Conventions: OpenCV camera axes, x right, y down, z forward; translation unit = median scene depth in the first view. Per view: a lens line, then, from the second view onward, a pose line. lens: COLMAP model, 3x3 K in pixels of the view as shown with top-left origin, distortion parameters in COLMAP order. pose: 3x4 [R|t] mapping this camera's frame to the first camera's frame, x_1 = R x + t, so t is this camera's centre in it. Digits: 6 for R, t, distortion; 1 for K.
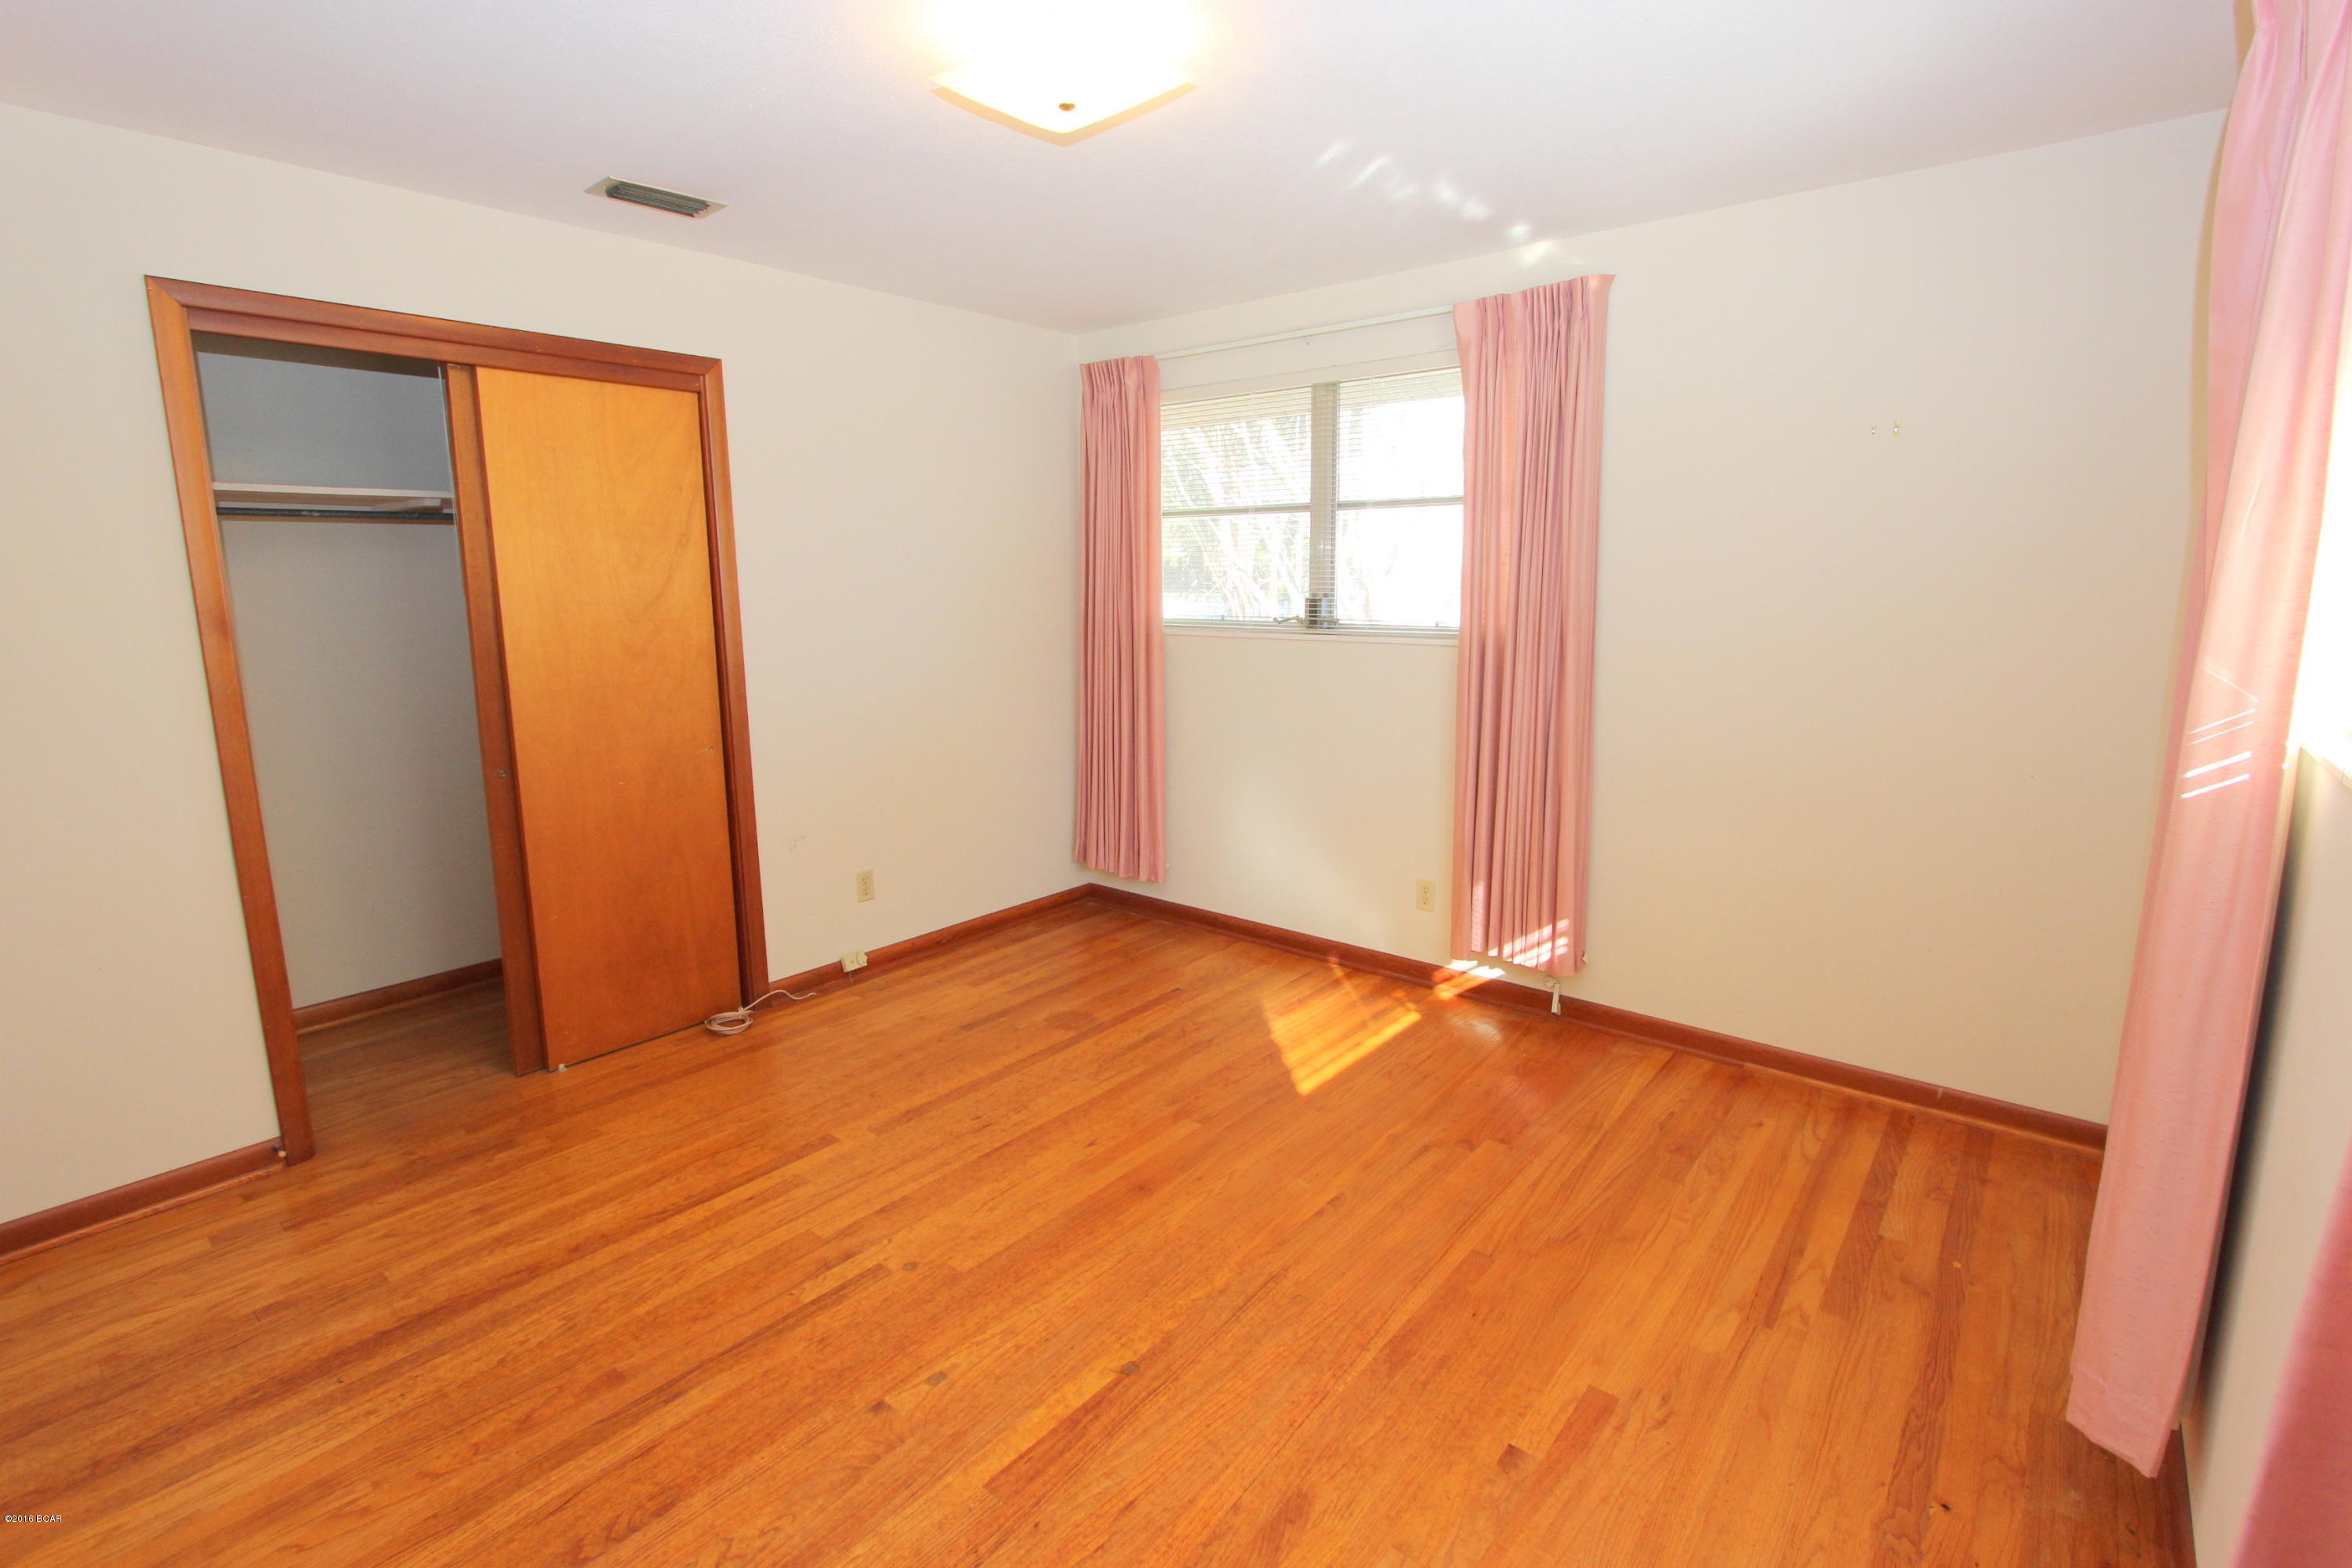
lens RADIAL K [[1095.3, 0, 1190.9], [0, 1095.3, 771.6], [0, 0, 1]] dist [-0.017041, 0.001363]
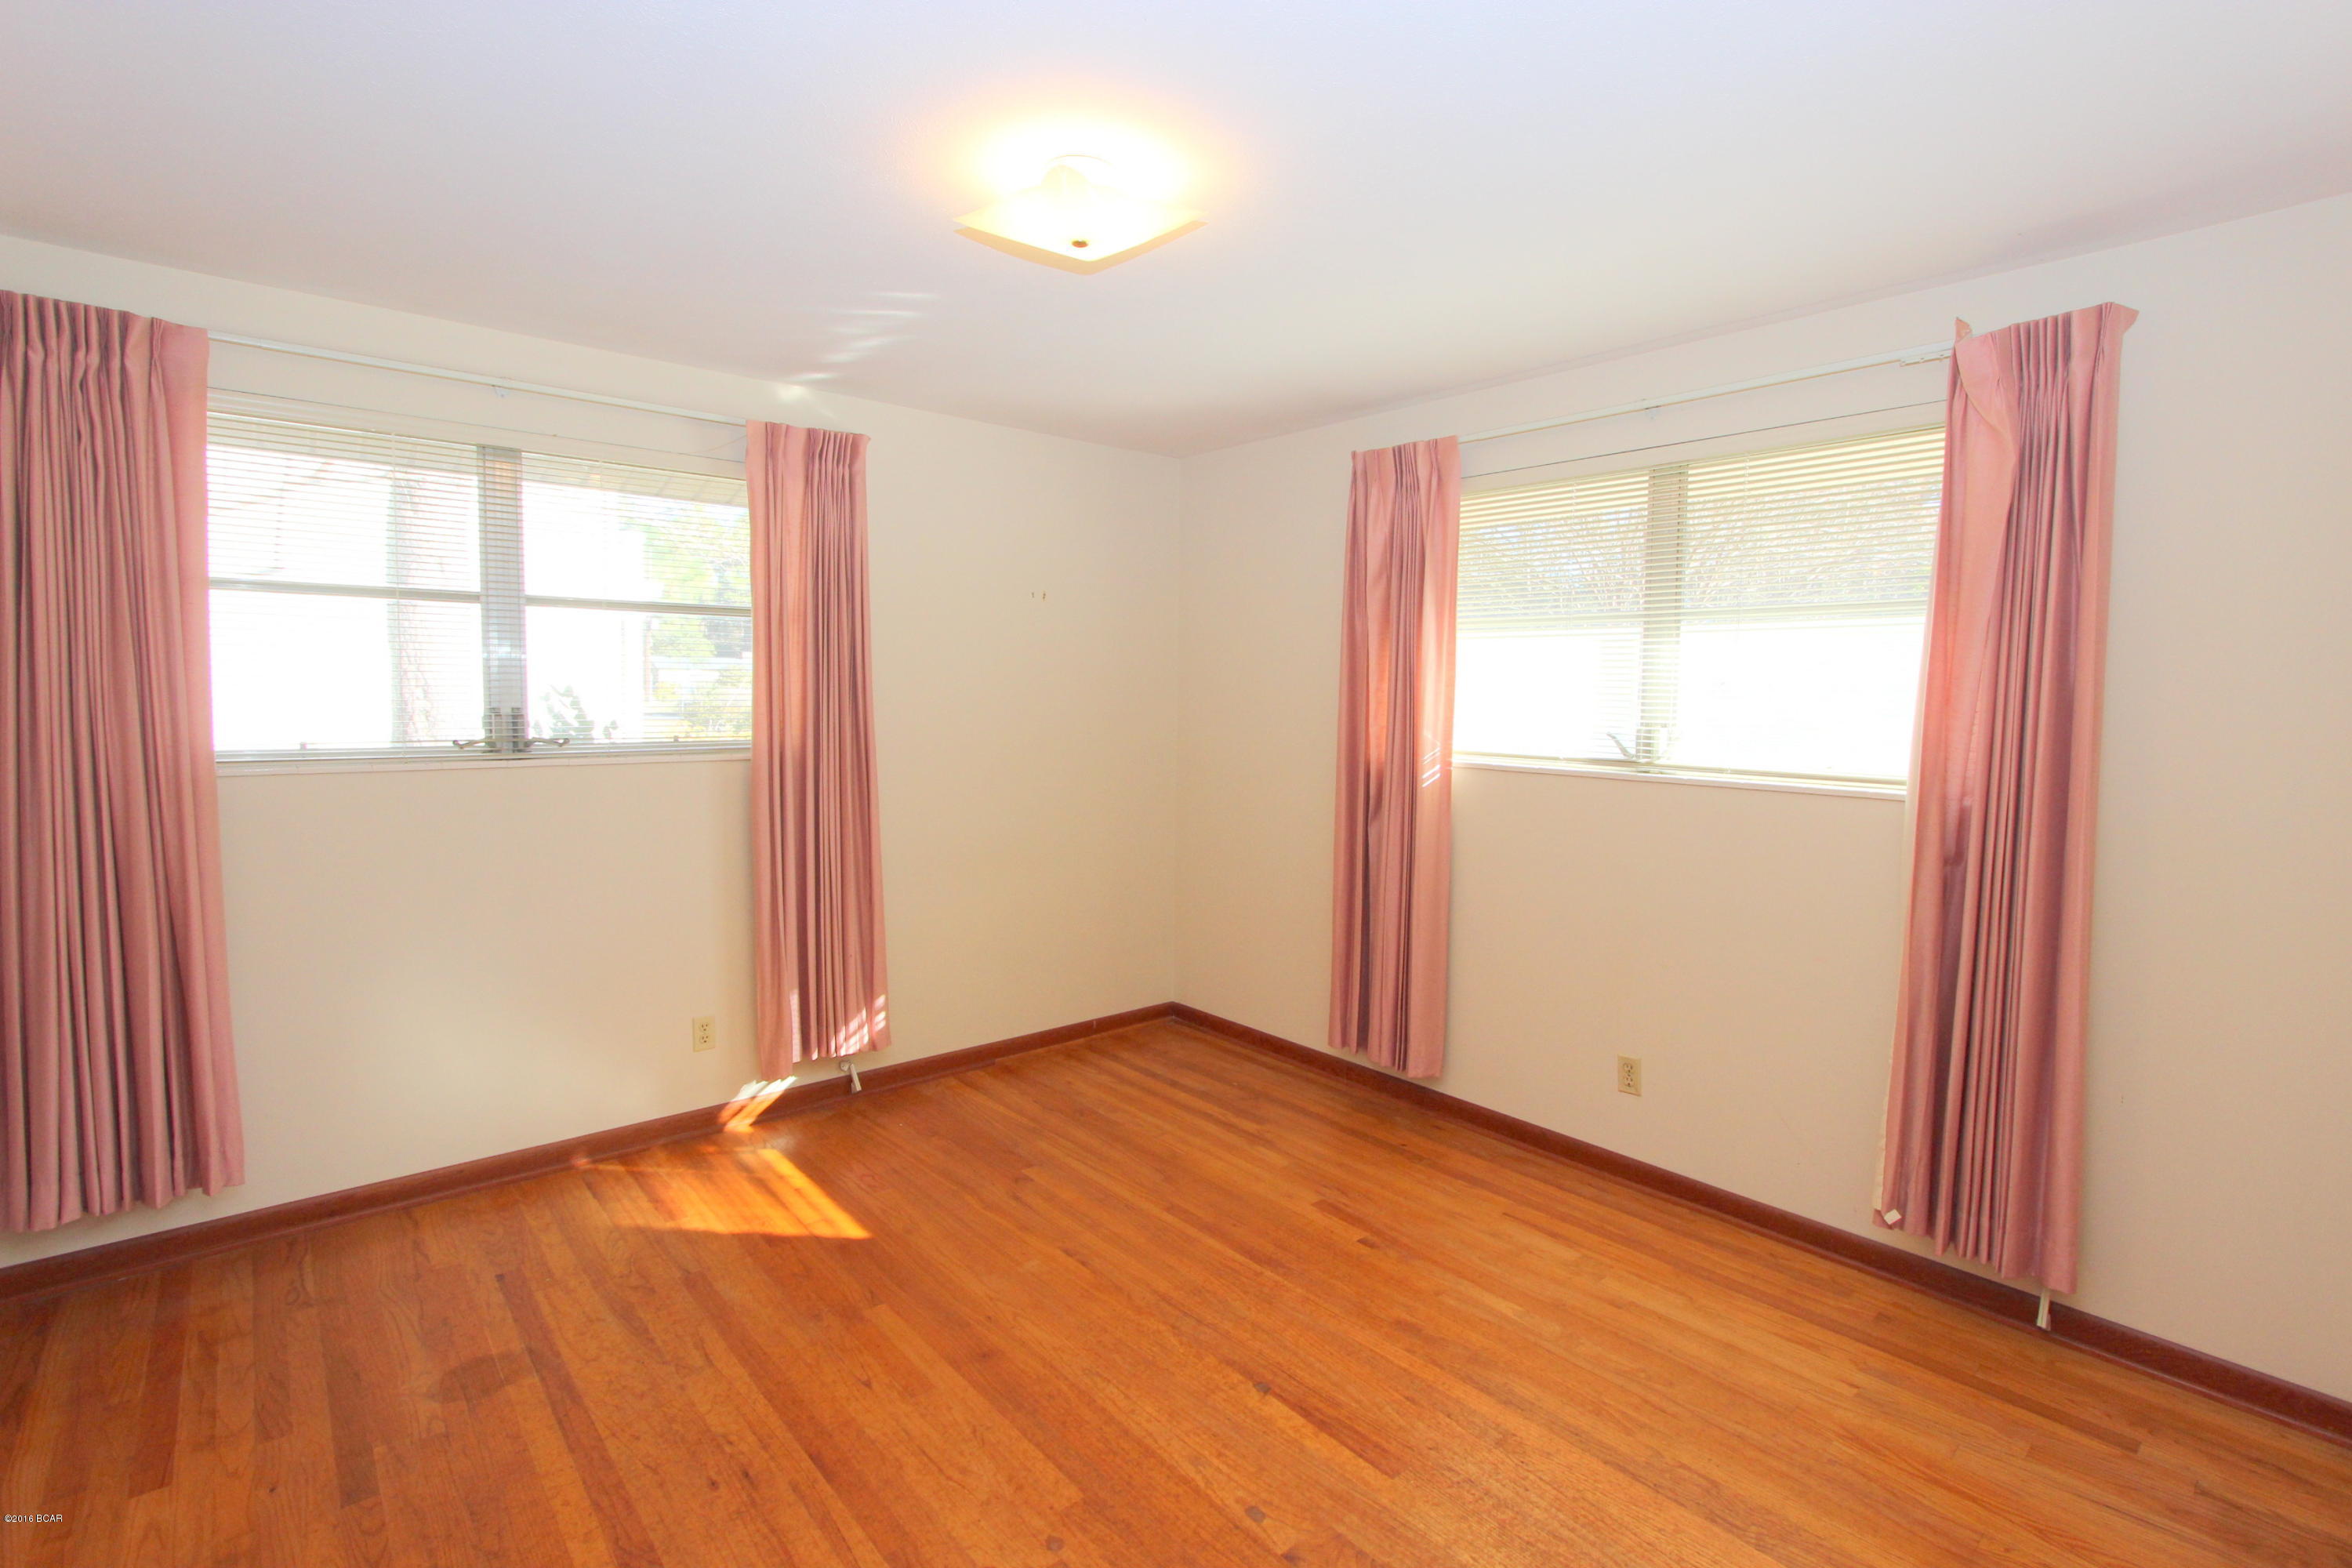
lens RADIAL K [[1095.3, 0, 1194.3], [0, 1095.3, 773.5], [0, 0, 1]] dist [-0.017041, 0.001363]
pose [[0.156997, -0.067484, 0.985291, -0.693945], [0.161223, 0.986031, 0.041845, -0.083950], [-0.974351, 0.152282, 0.165684, 0.479350]]
